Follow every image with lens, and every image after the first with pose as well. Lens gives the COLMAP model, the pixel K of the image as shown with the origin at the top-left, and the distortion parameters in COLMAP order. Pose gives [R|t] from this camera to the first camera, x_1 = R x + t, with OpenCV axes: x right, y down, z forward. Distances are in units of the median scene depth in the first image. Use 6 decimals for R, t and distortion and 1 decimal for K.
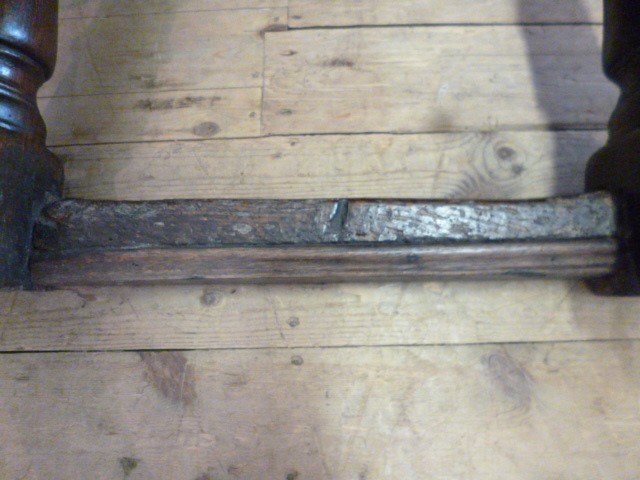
lens RADIAL K [[455.5, 0, 320.0], [0, 455.5, 240.0], [0, 0, 1]] dist [-0.049117, 0.000852]
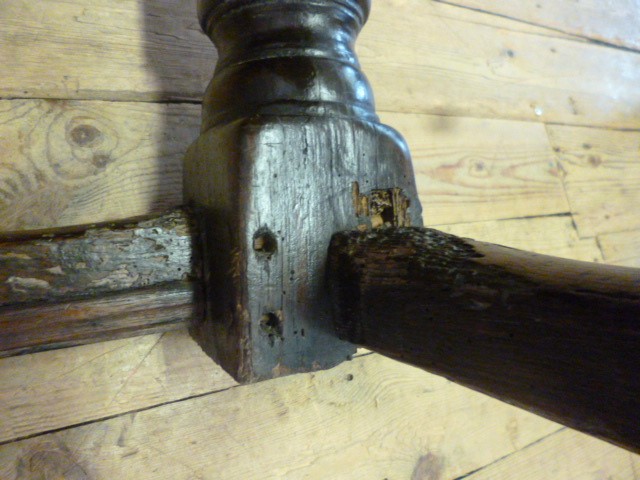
lens RADIAL K [[446.1, 0, 320.0], [0, 446.1, 240.0], [0, 0, 1]] dist [-0.039661, 0.004867]
pose [[0.870314, -0.080299, 0.485906, 0.395162], [-0.000307, 0.986530, 0.163580, -0.148326], [-0.492496, -0.142515, 0.858567, 0.228525]]
